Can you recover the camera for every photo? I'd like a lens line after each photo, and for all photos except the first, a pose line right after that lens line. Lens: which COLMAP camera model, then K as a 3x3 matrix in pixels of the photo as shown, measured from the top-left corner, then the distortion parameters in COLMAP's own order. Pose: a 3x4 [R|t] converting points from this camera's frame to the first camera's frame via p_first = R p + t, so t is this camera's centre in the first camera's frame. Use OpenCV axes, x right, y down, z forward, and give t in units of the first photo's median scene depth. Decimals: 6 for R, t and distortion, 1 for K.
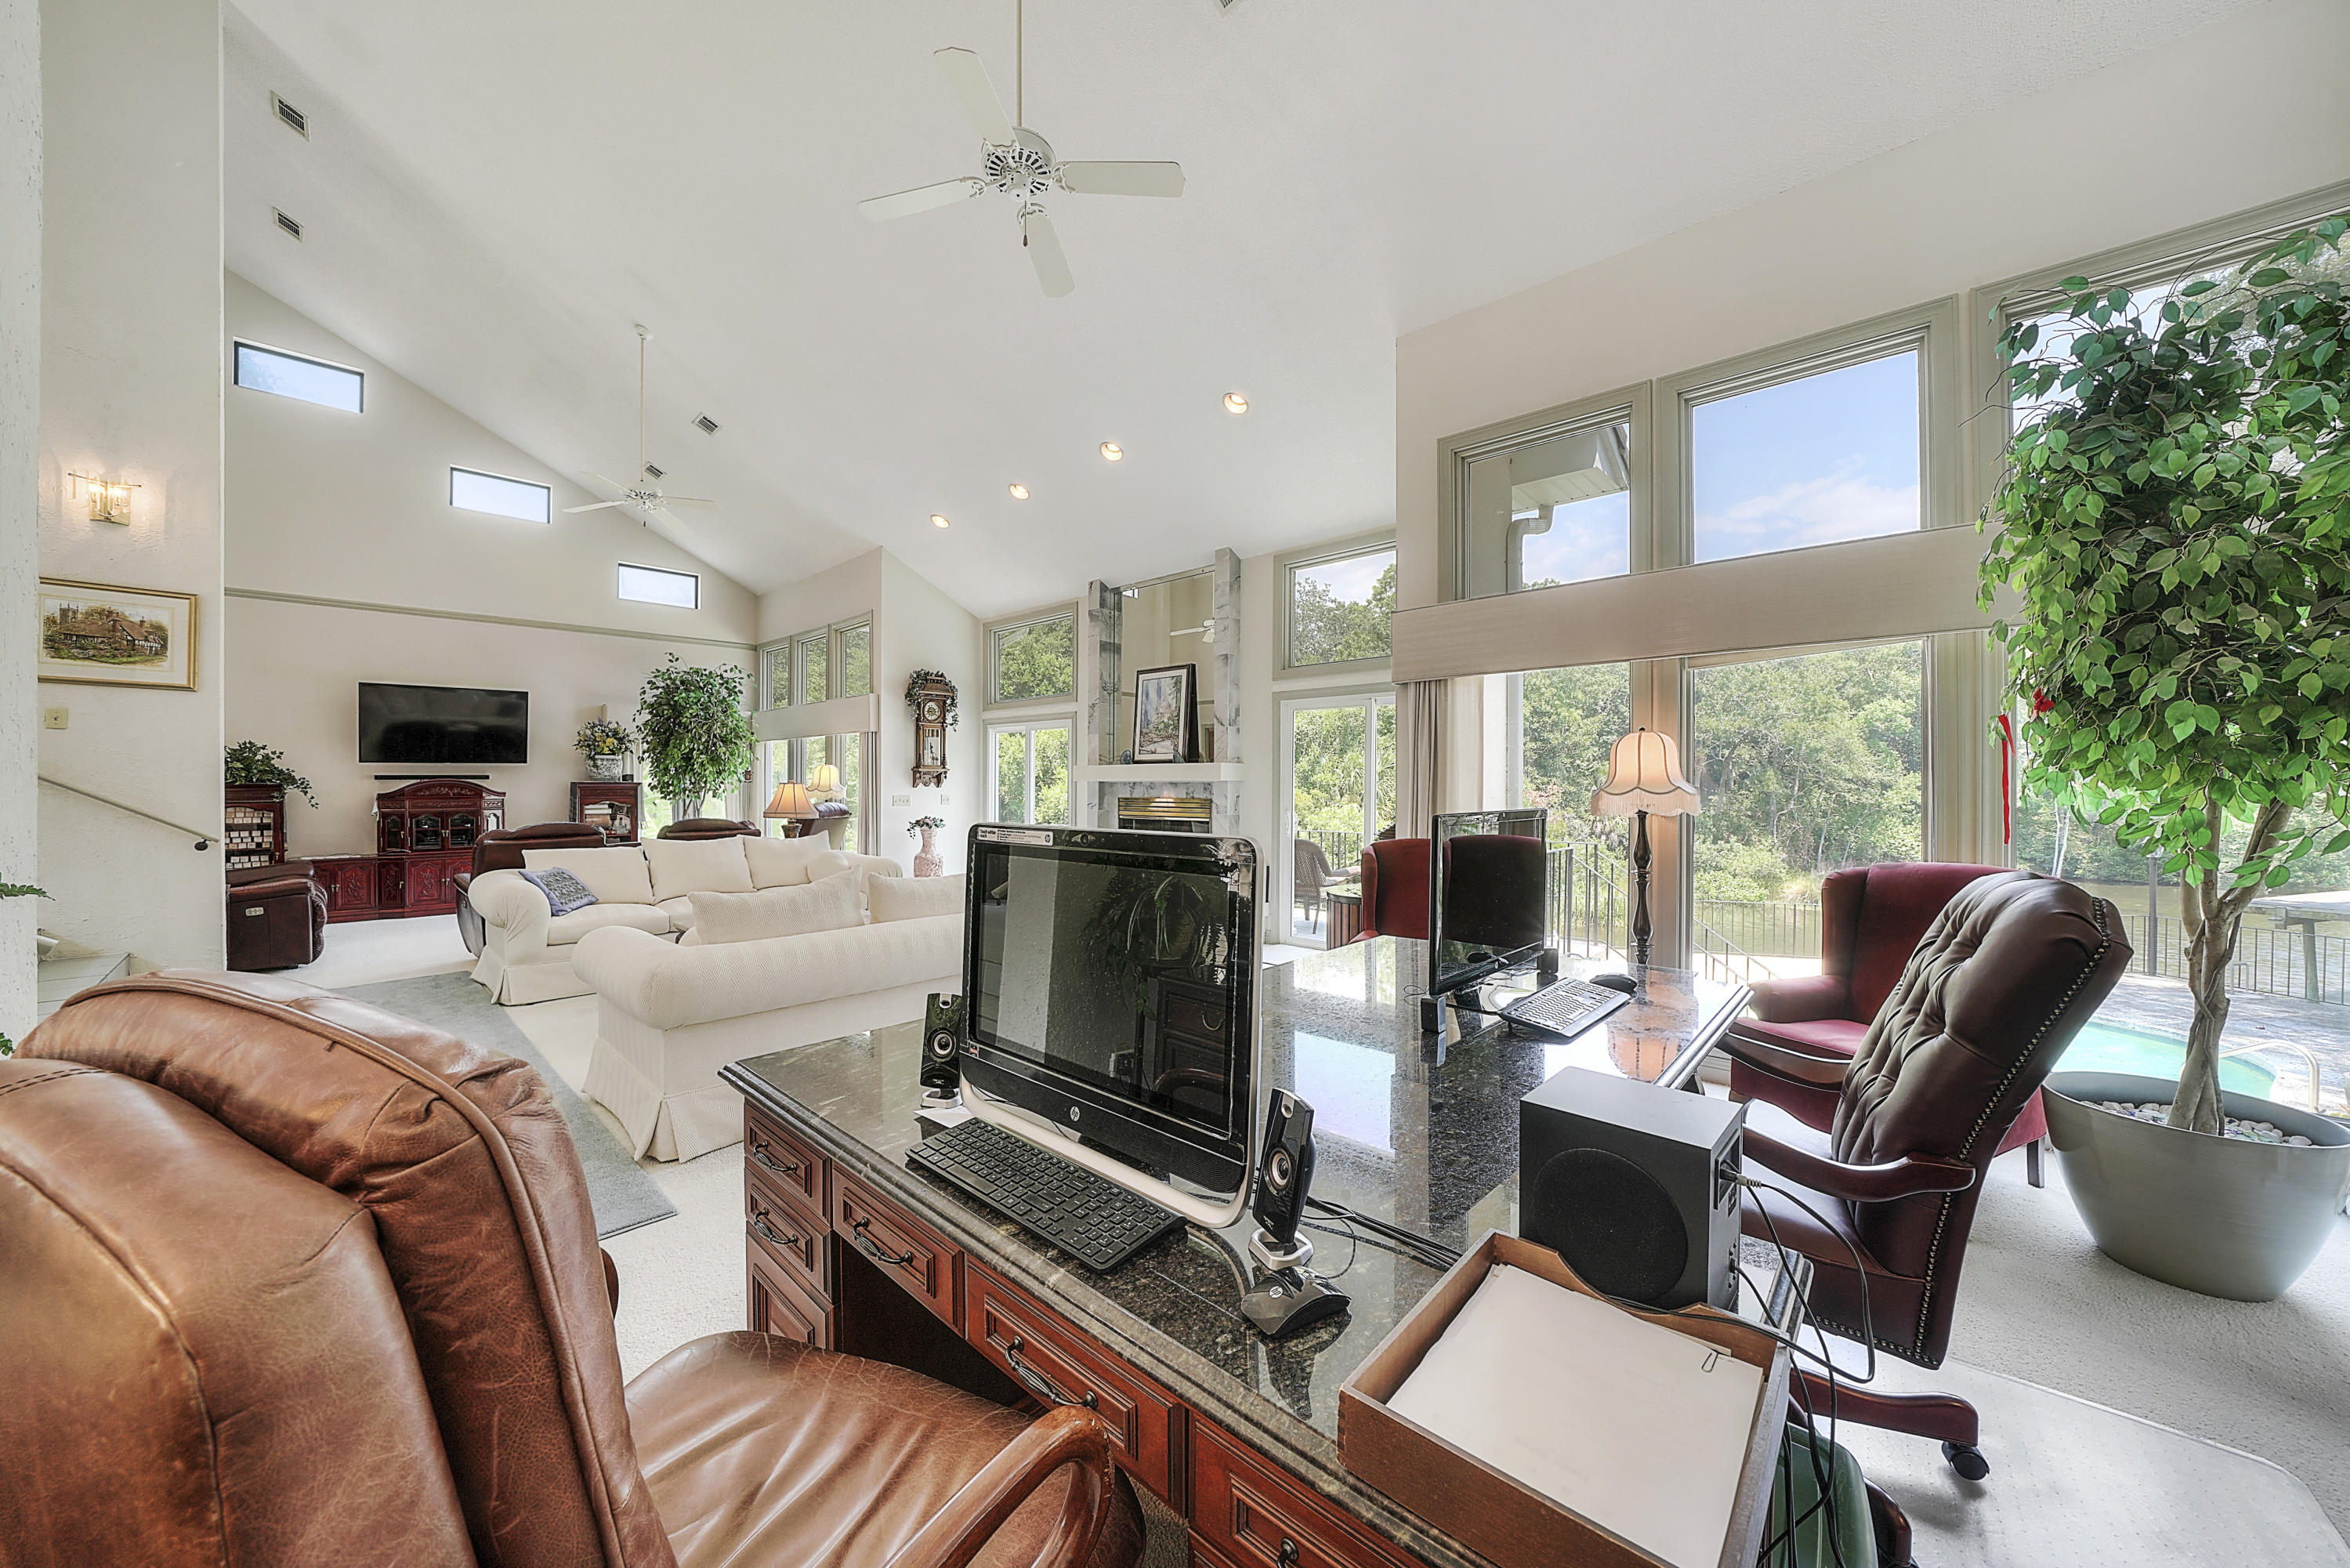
lens RADIAL K [[833.7, 0, 1175.0], [0, 833.7, 784.0], [0, 0, 1]] dist [-0.002068, -0.000126]
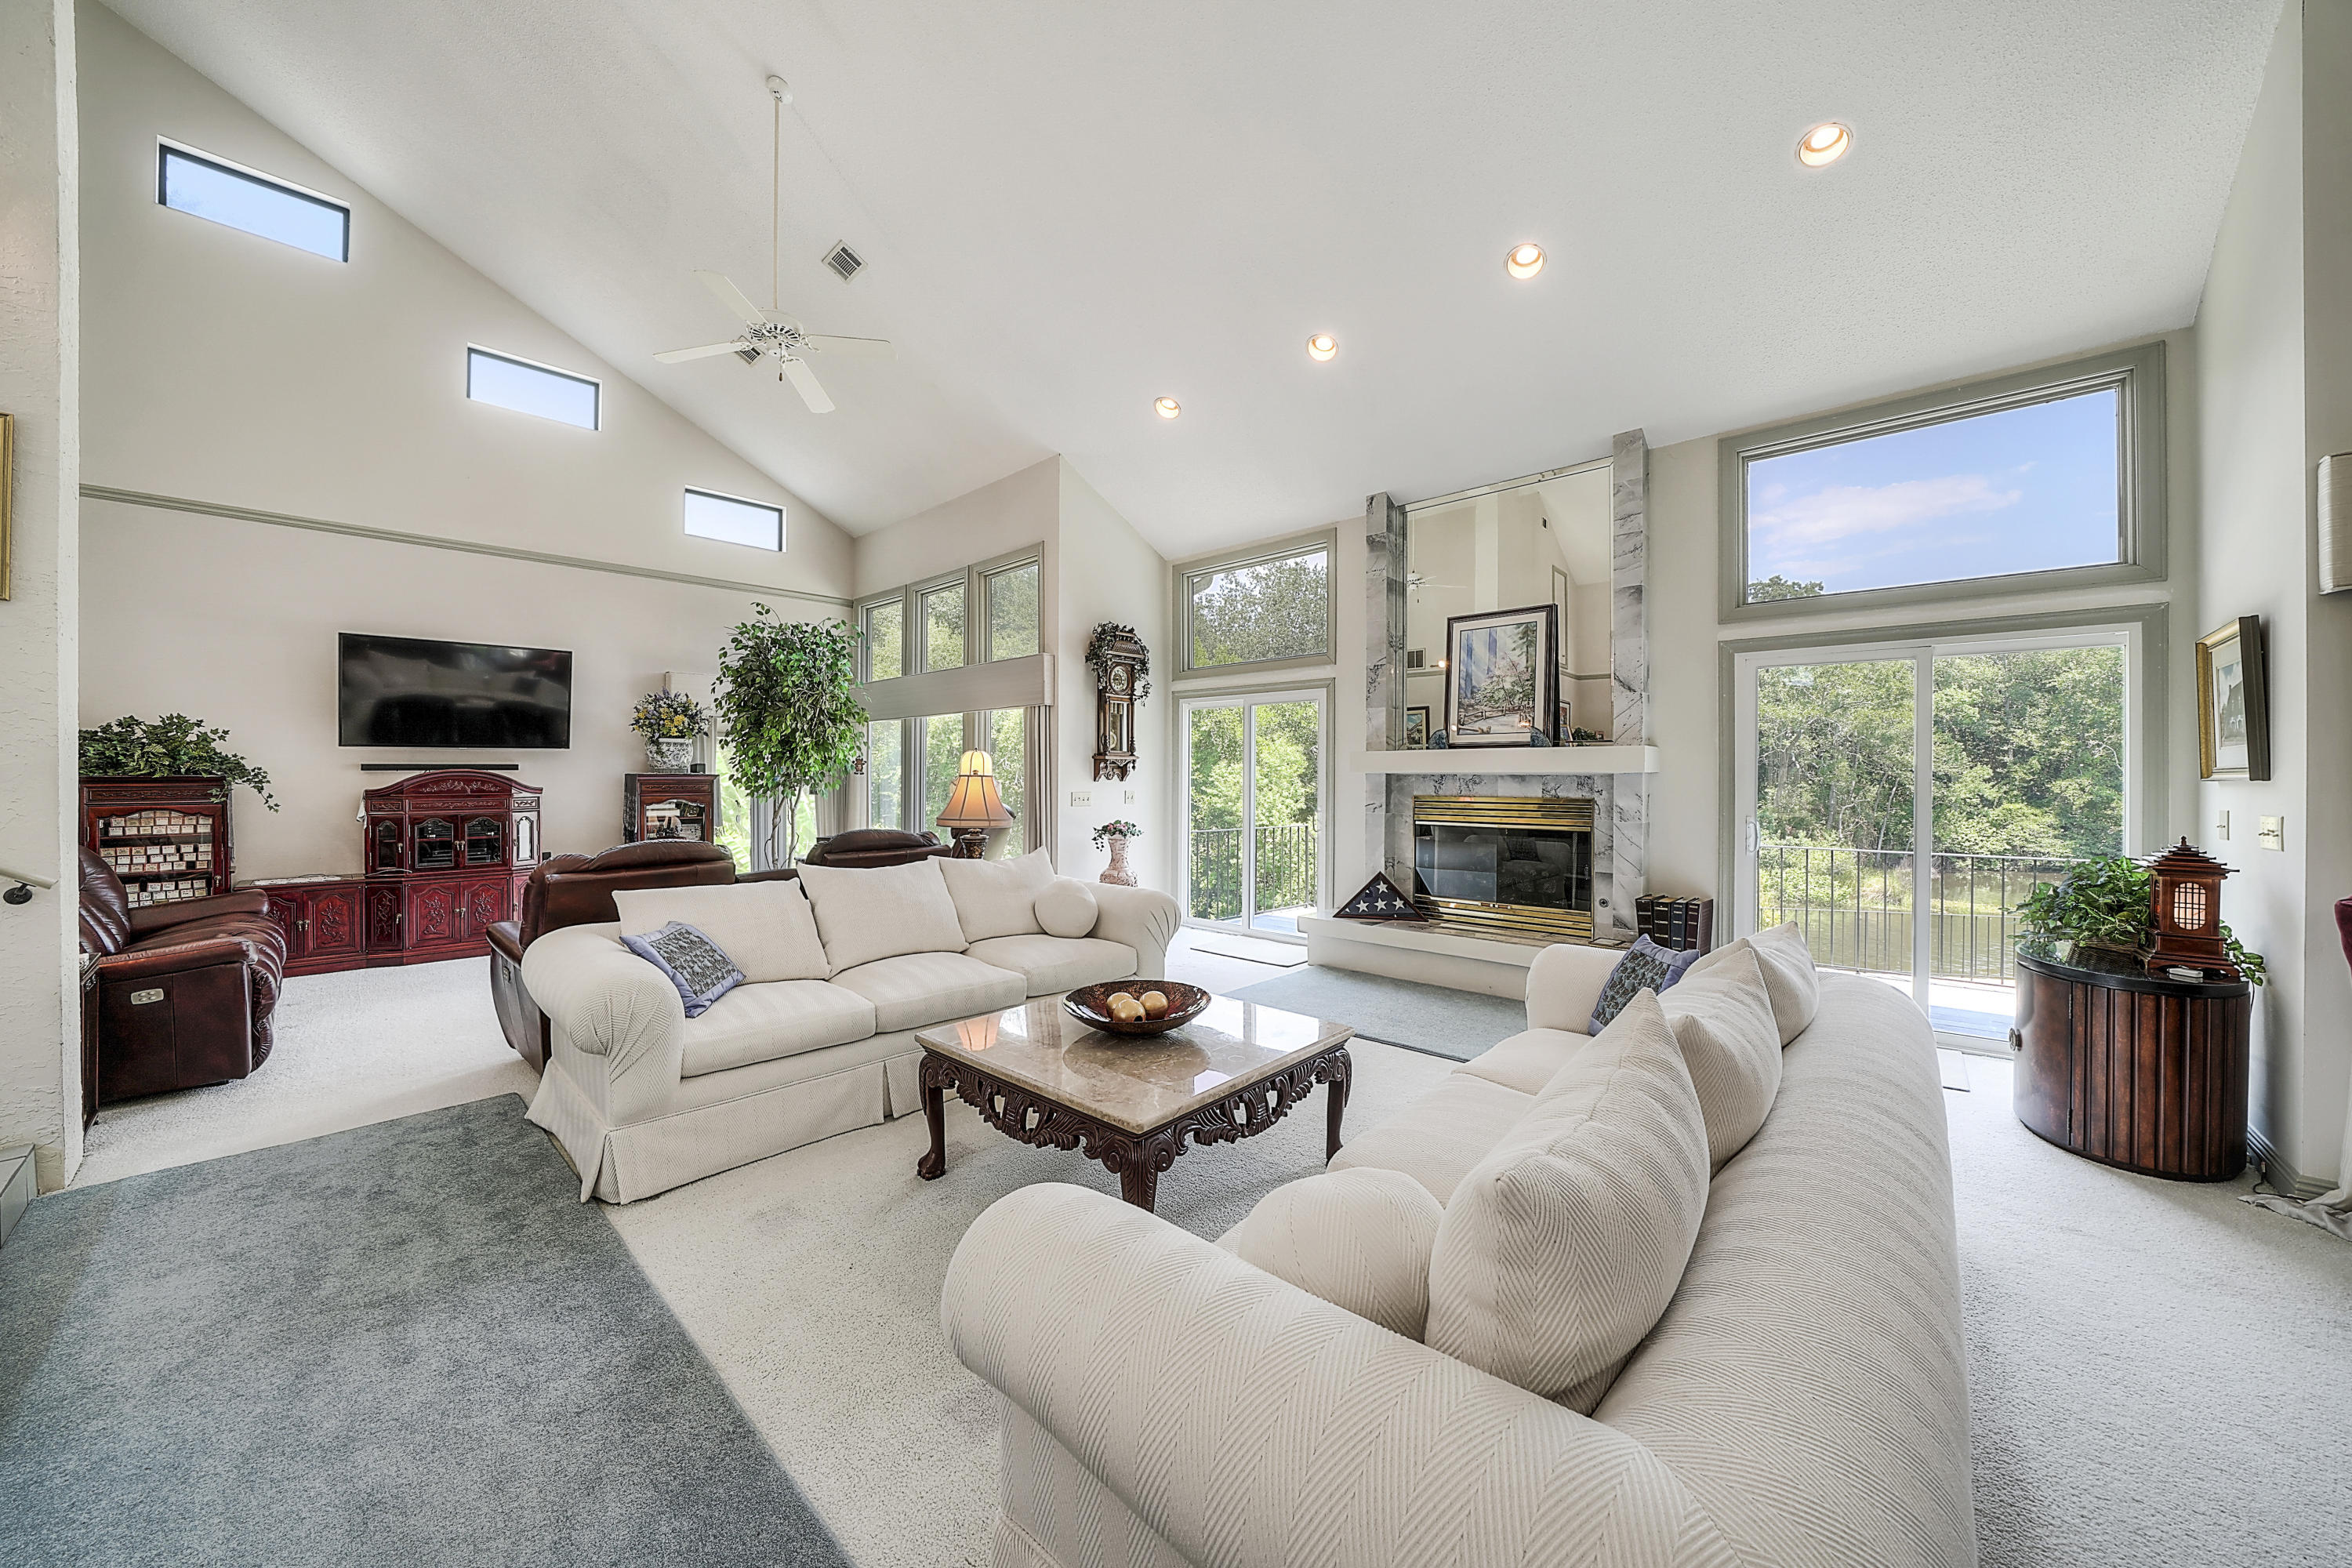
lens RADIAL K [[824.9, 0, 1181.6], [0, 824.9, 774.9], [0, 0, 1]] dist [-0.007215, 0.000290]
pose [[0.999818, 0.000331, 0.019052, -0.262031], [-0.000307, 0.999999, -0.001273, -0.000730], [-0.019053, 0.001267, 0.999818, 0.274224]]
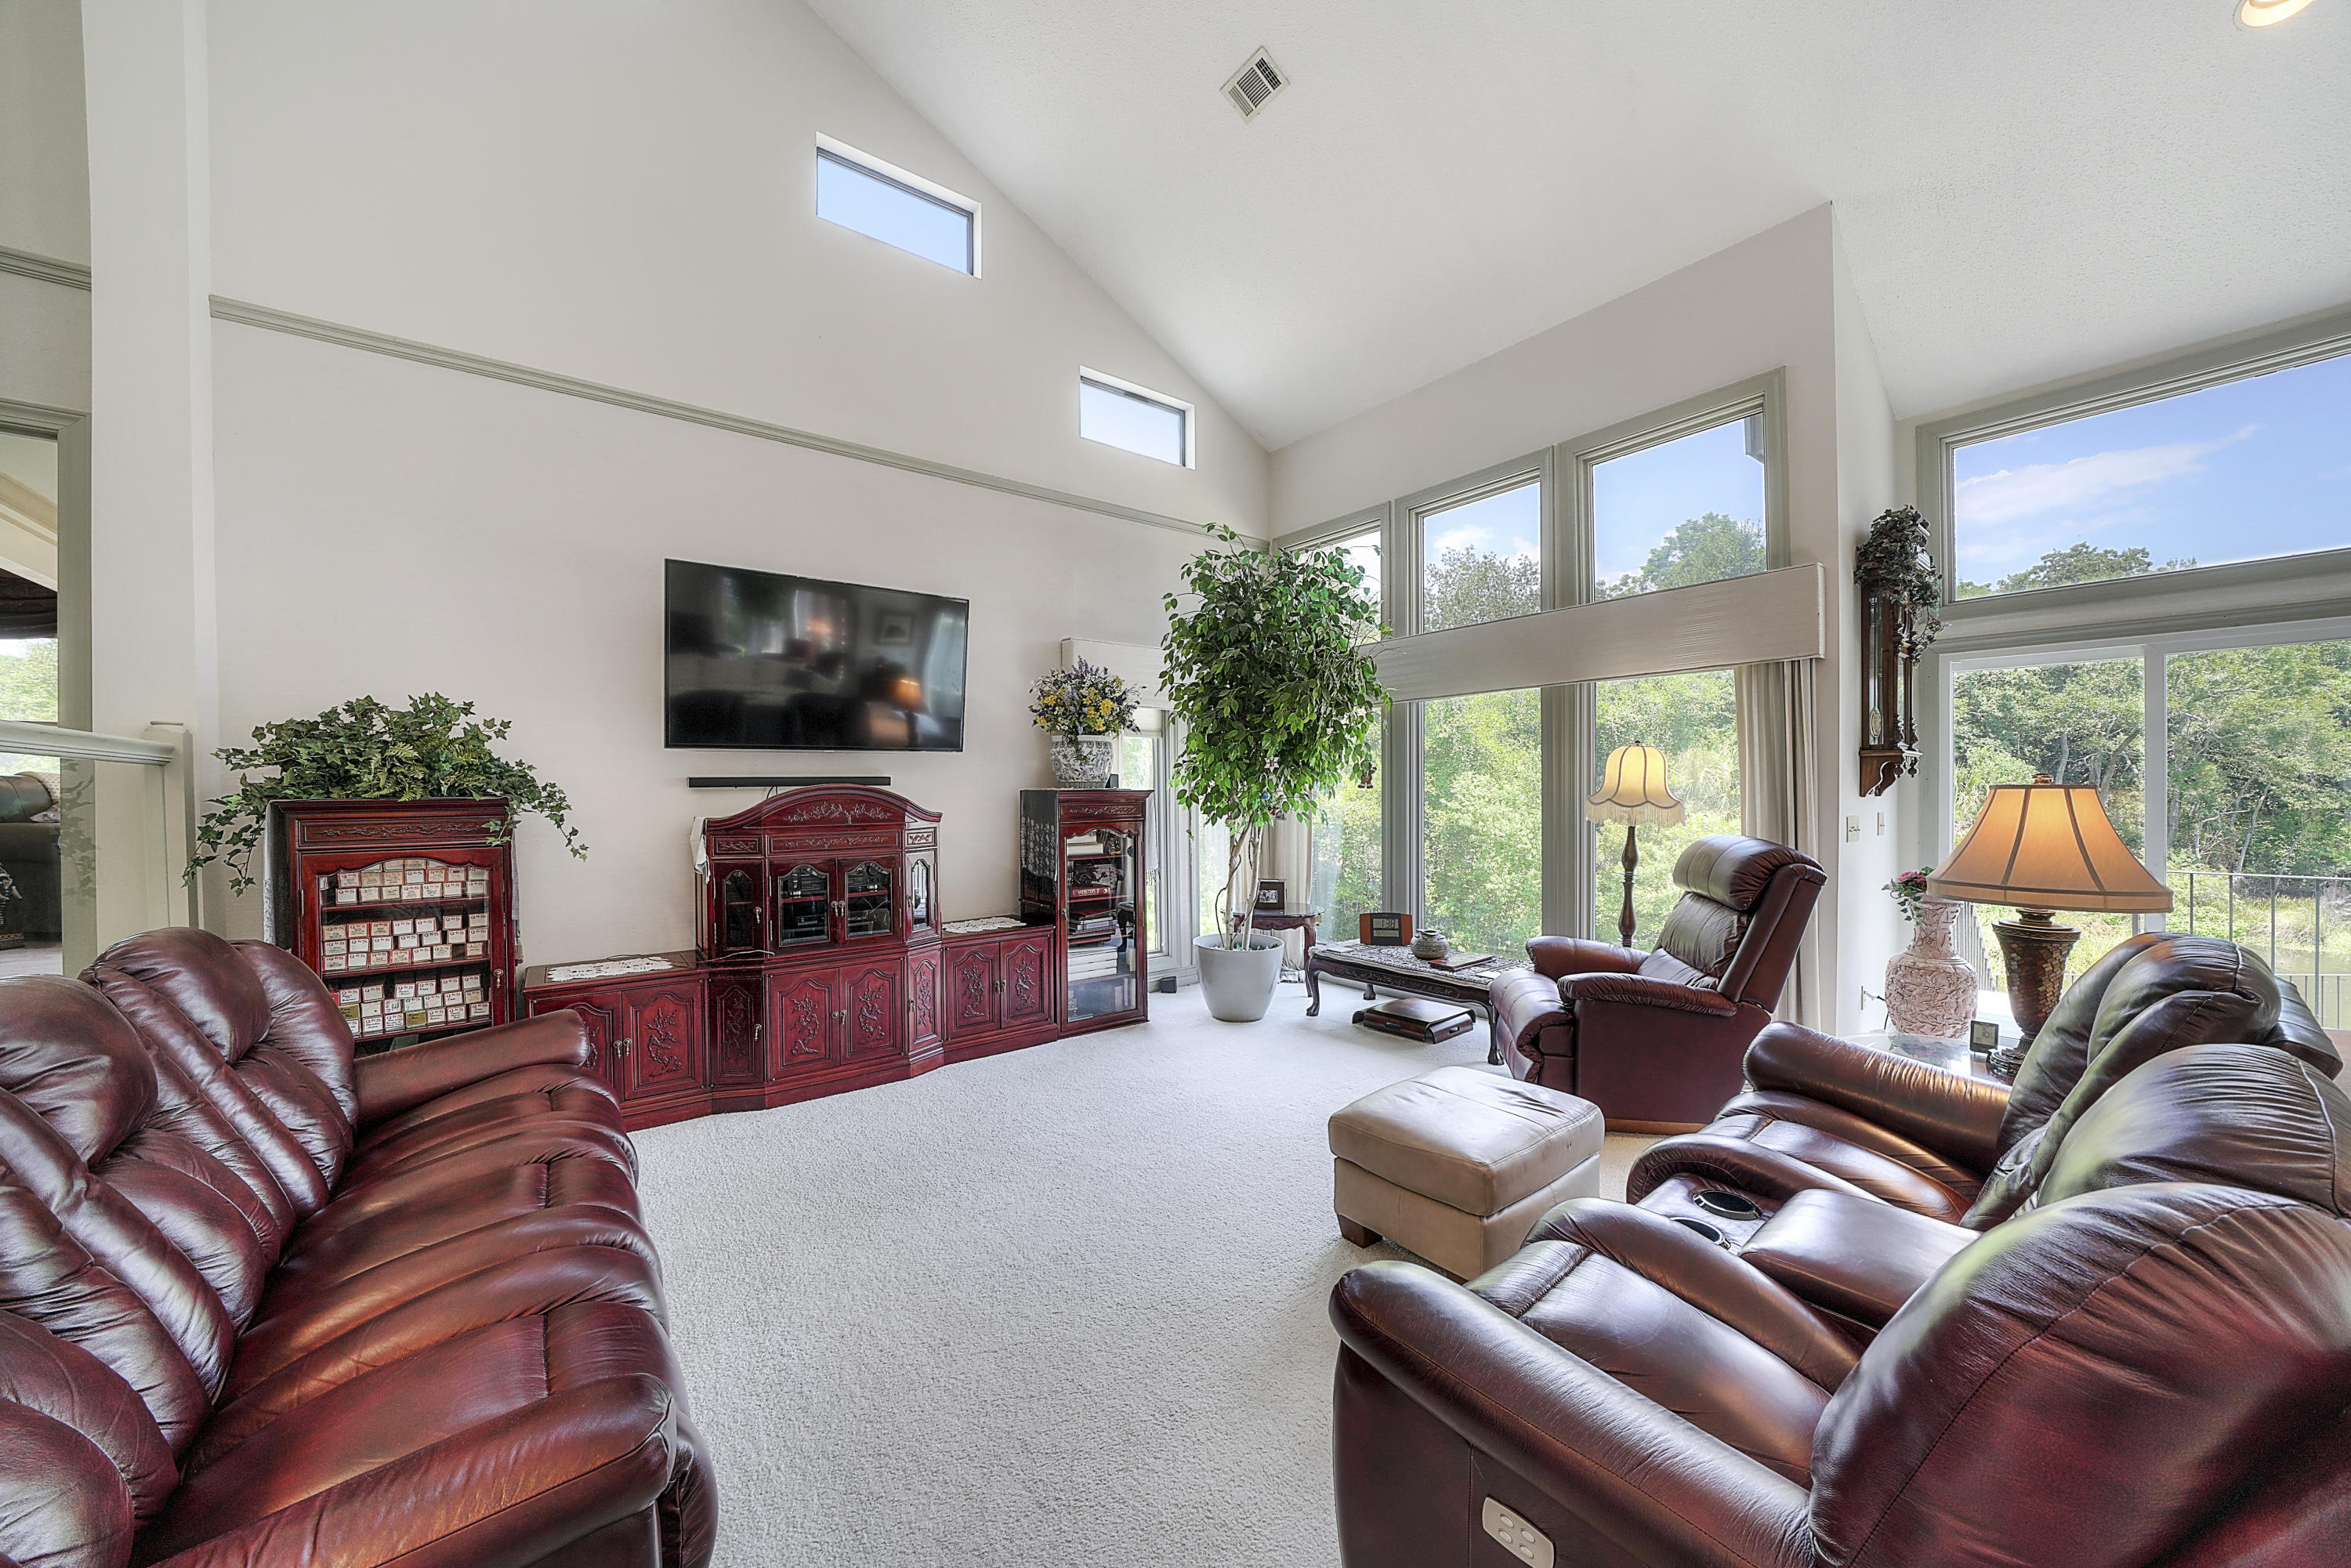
lens RADIAL K [[804.3, 0, 1174.3], [0, 804.3, 793.3], [0, 0, 1]] dist [-0.011497, -0.000125]
pose [[0.992153, -0.006438, -0.124860, -0.632314], [0.007242, 0.999956, 0.005987, -0.002485], [0.124816, -0.006844, 0.992156, 0.589205]]
